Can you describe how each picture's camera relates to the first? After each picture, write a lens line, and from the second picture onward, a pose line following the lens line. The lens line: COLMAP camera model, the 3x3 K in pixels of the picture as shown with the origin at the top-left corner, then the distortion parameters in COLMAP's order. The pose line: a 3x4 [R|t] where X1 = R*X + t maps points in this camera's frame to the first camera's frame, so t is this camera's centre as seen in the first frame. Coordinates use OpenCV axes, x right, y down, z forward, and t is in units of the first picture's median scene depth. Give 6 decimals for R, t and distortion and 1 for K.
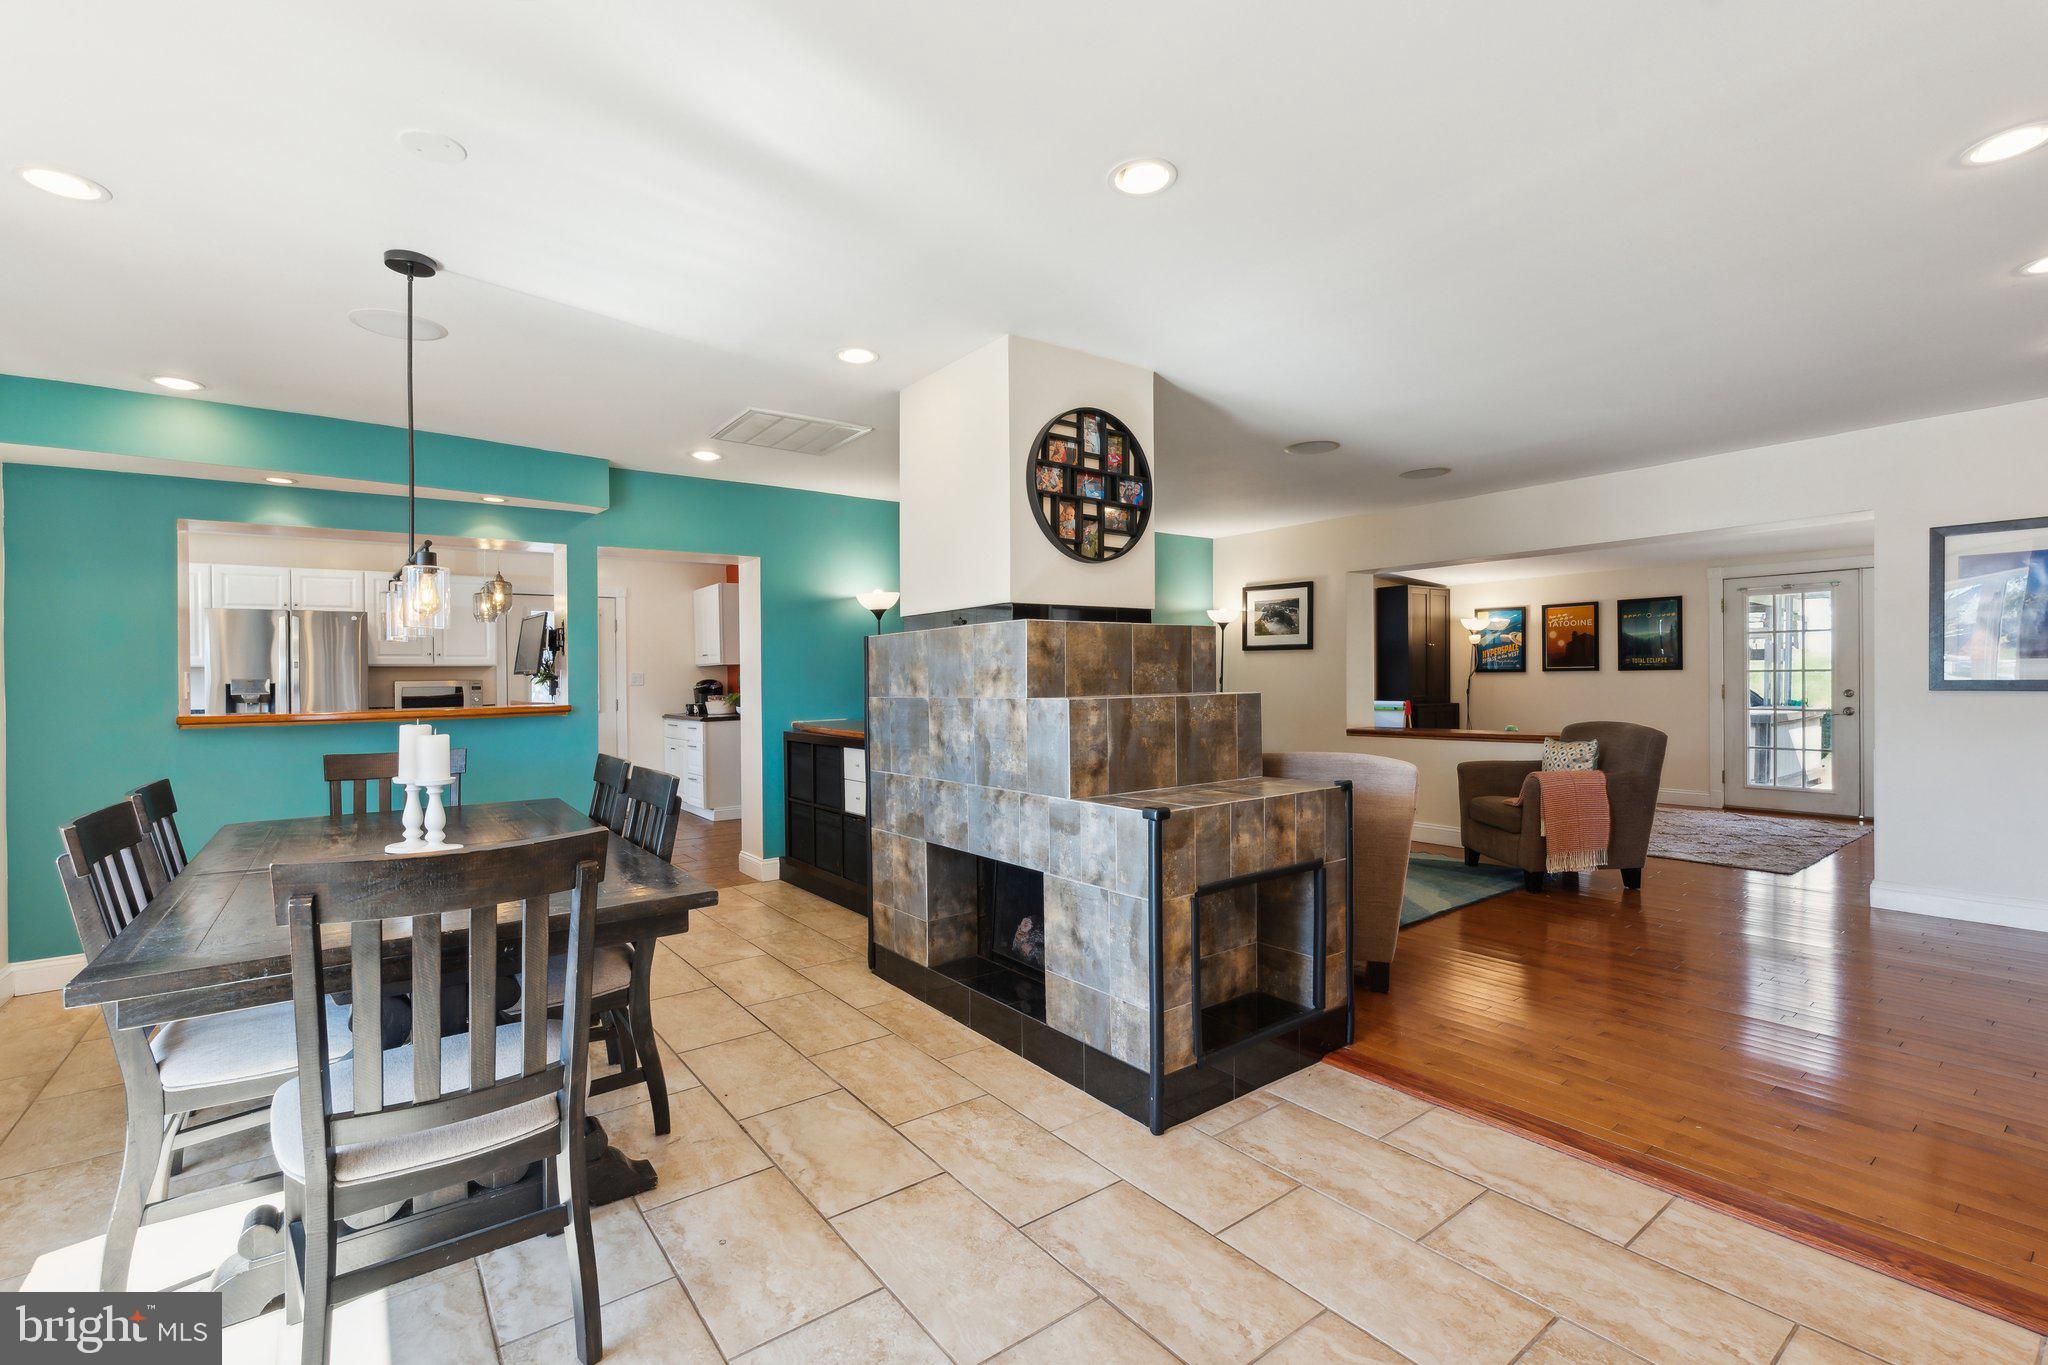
lens RADIAL K [[905.4, 0, 1032.2], [0, 905.4, 674.8], [0, 0, 1]] dist [-0.001568, -0.000493]
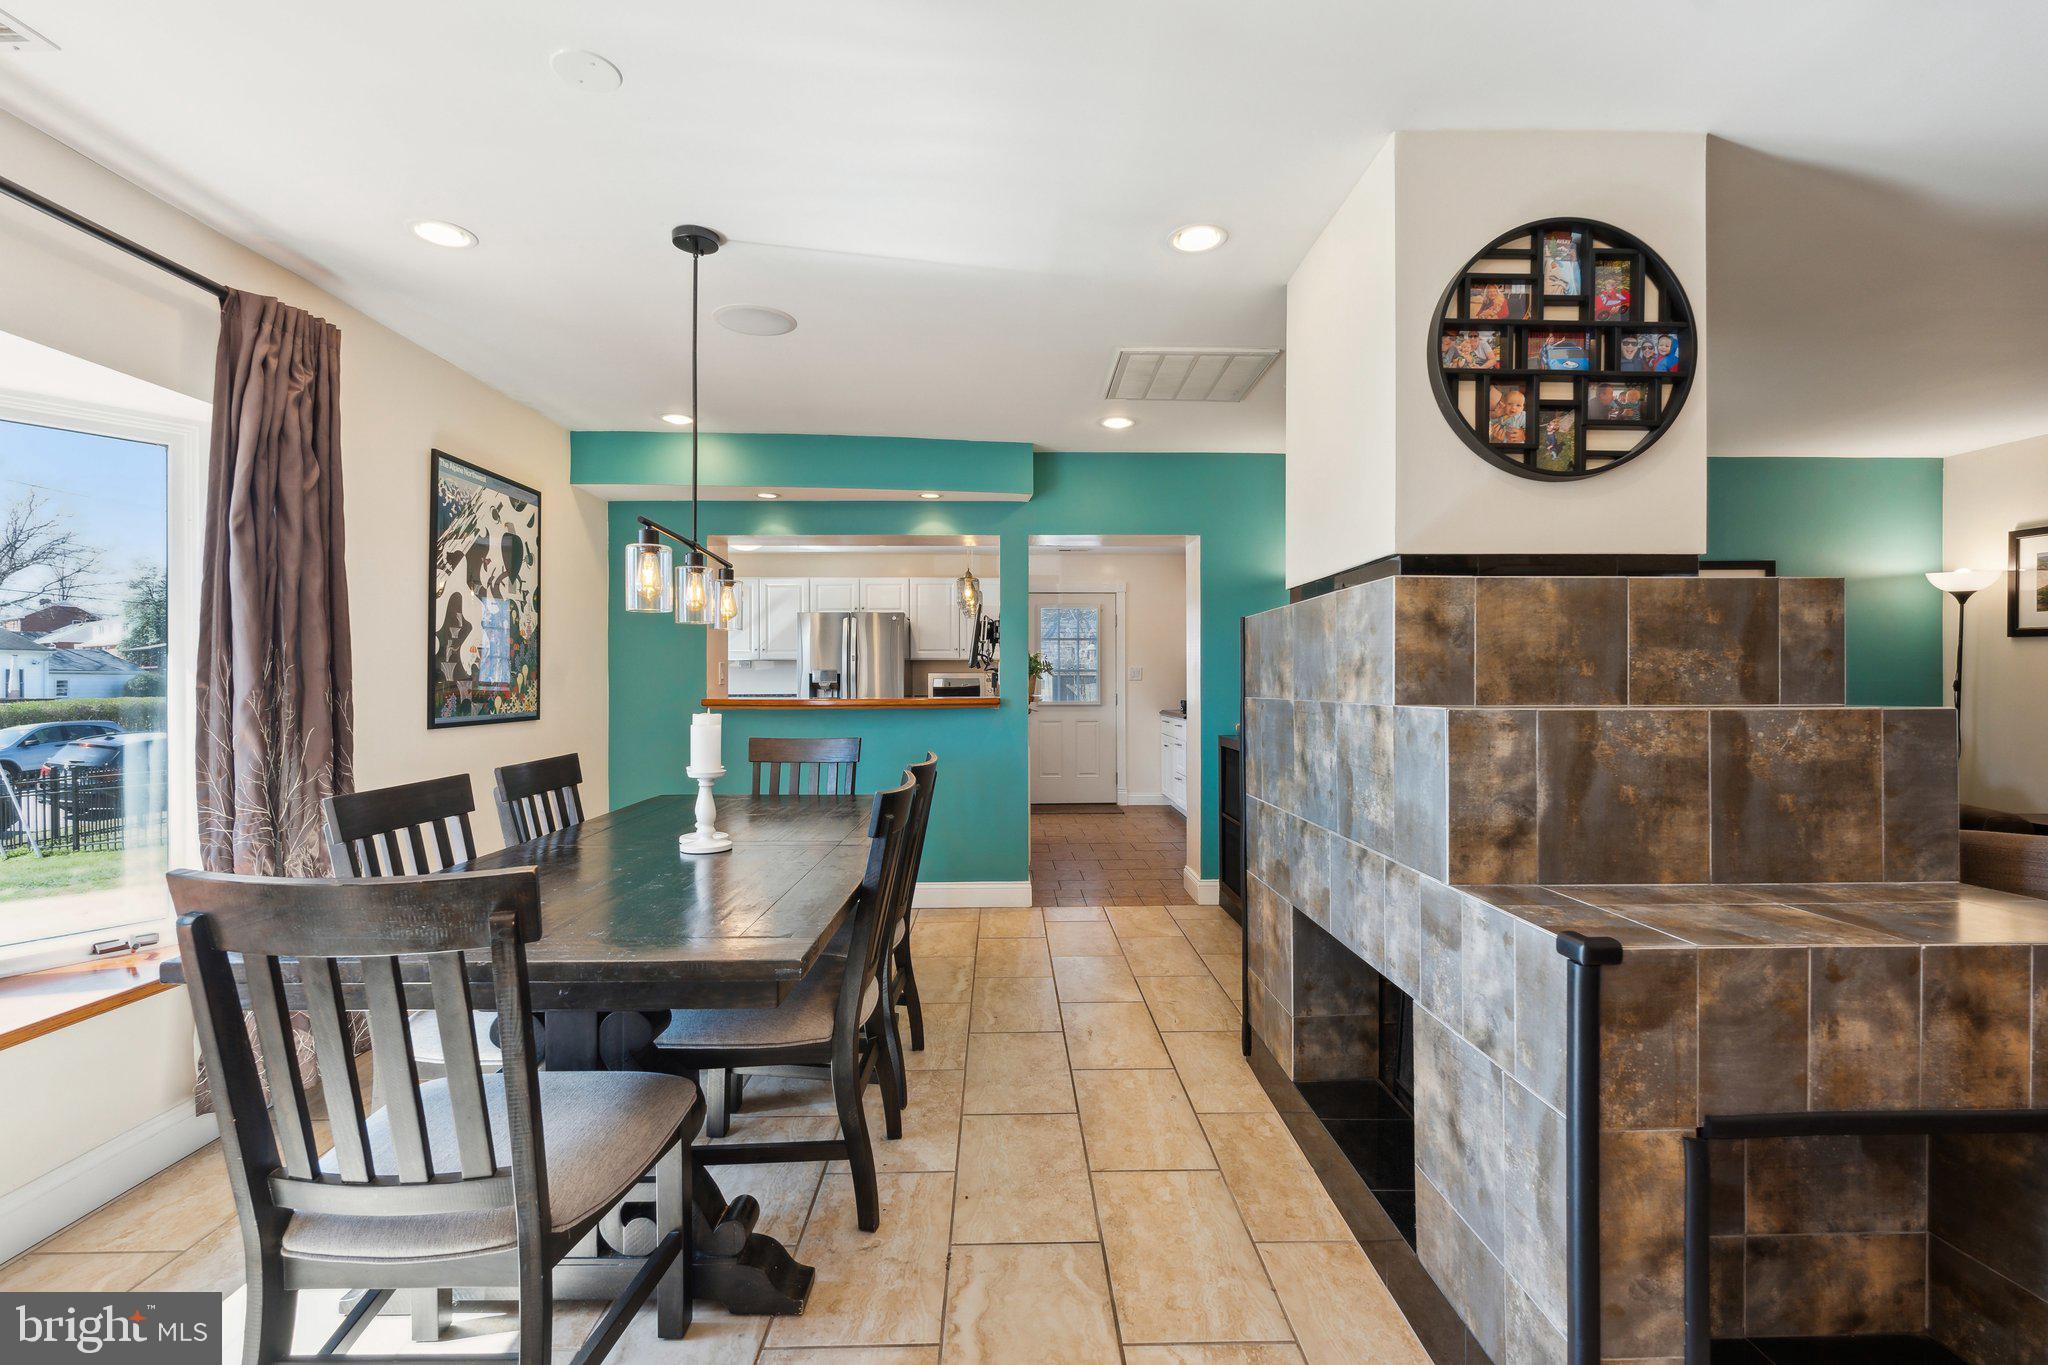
lens RADIAL K [[905.4, 0, 1025.4], [0, 905.4, 670.0], [0, 0, 1]] dist [-0.001568, -0.000493]
pose [[0.810400, 0.007792, -0.585826, 0.130810], [-0.009658, 0.999953, -0.000060, 0.004011], [0.585798, 0.005707, 0.810437, 0.315752]]
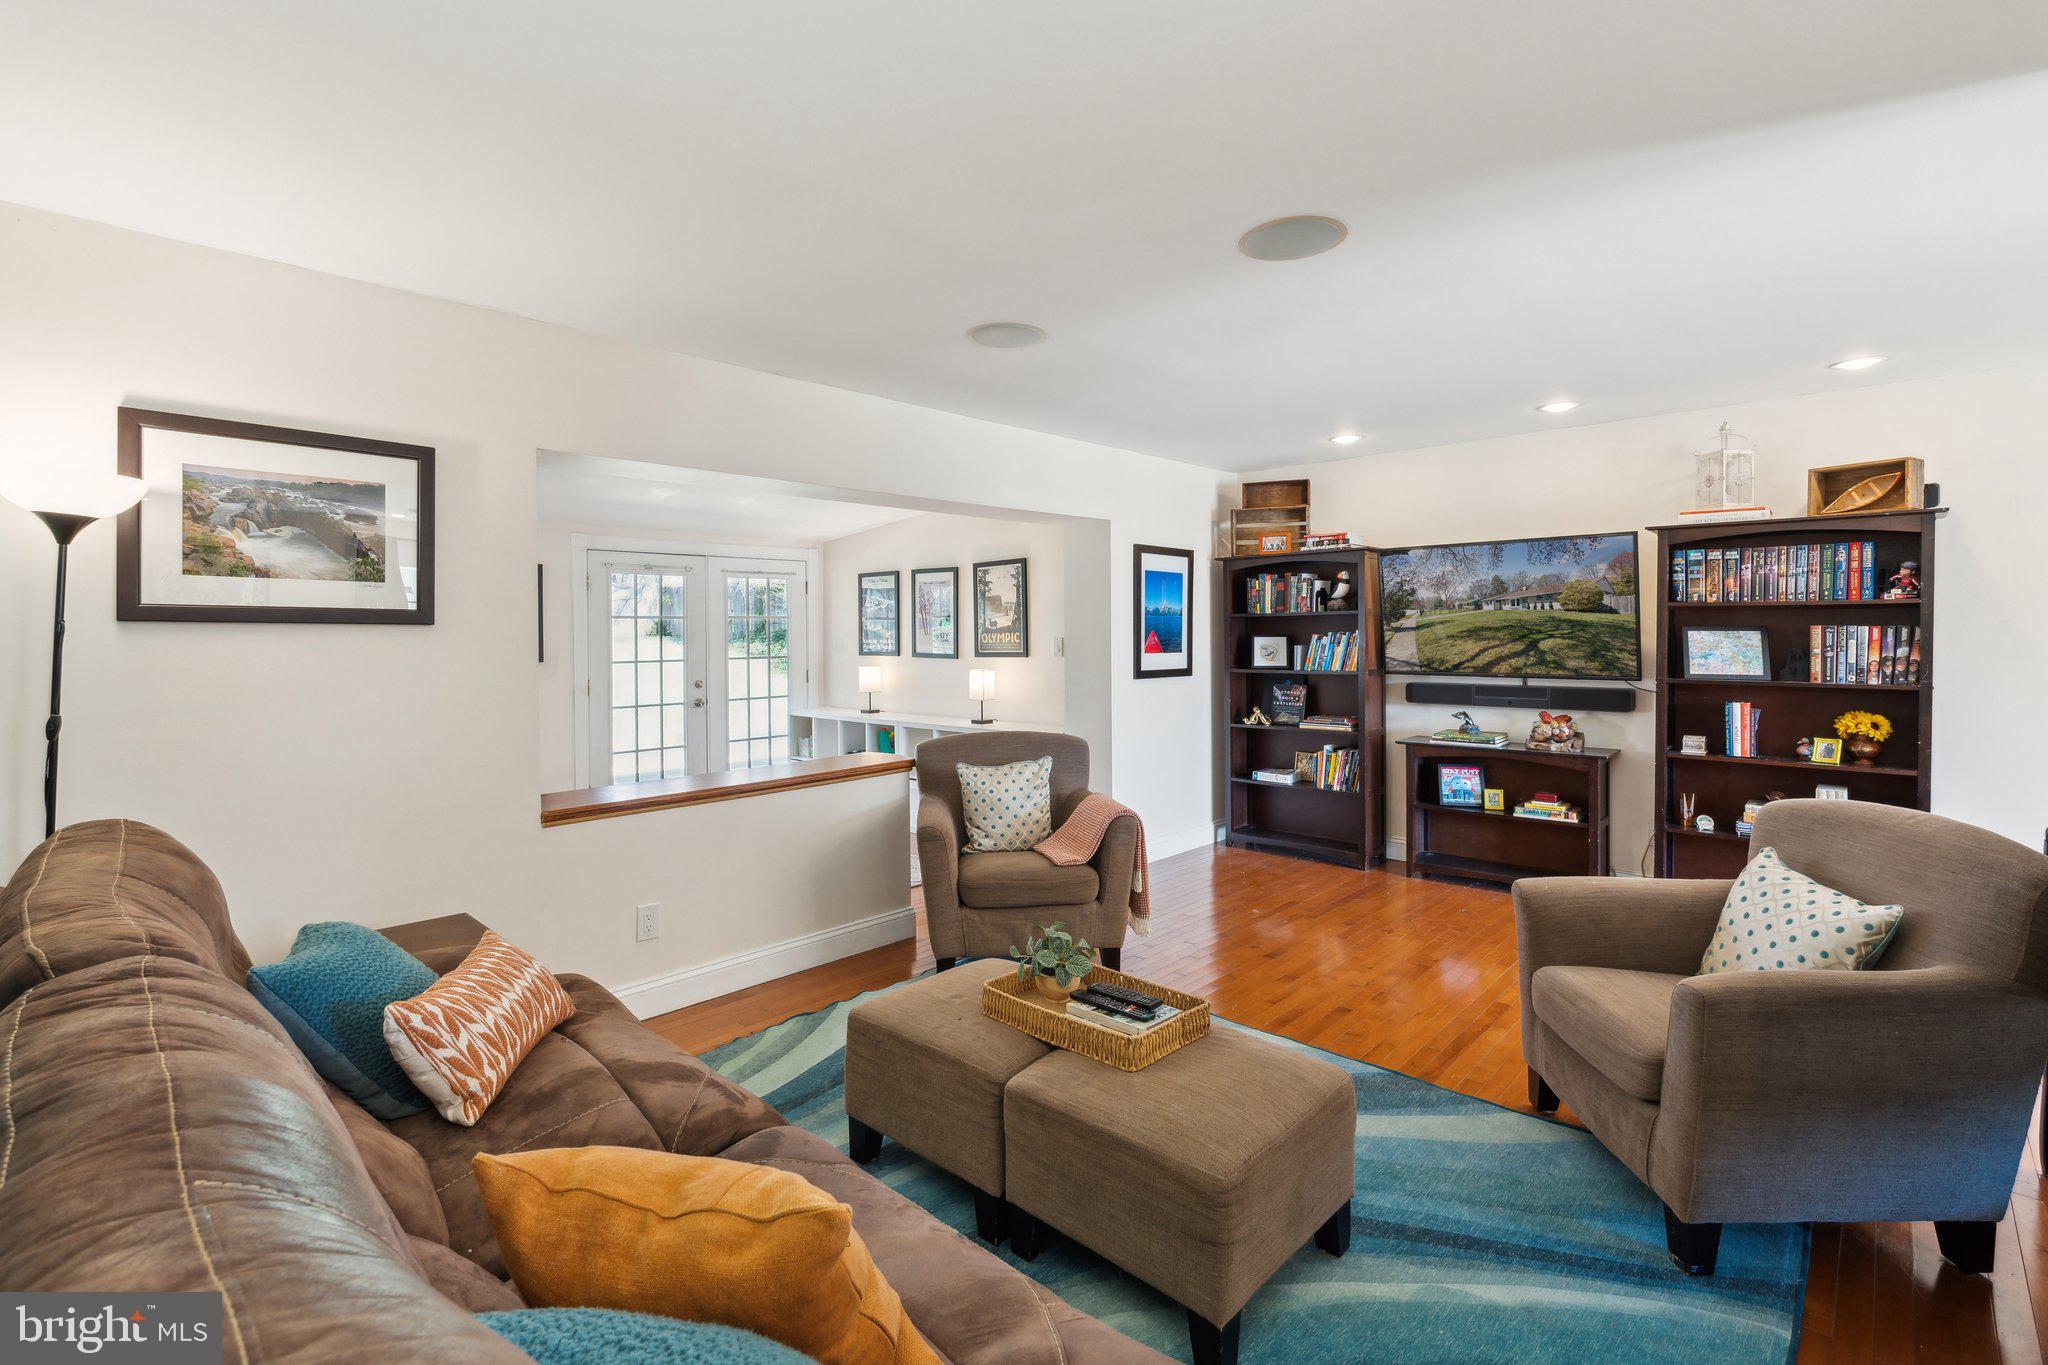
lens RADIAL K [[905.4, 0, 999.6], [0, 905.4, 644.0], [0, 0, 1]] dist [-0.001568, -0.000493]
pose [[-0.138392, 0.004592, 0.990367, -0.237216], [0.007316, 0.999967, -0.003615, -0.036720], [-0.990351, 0.006745, -0.138421, 1.785836]]
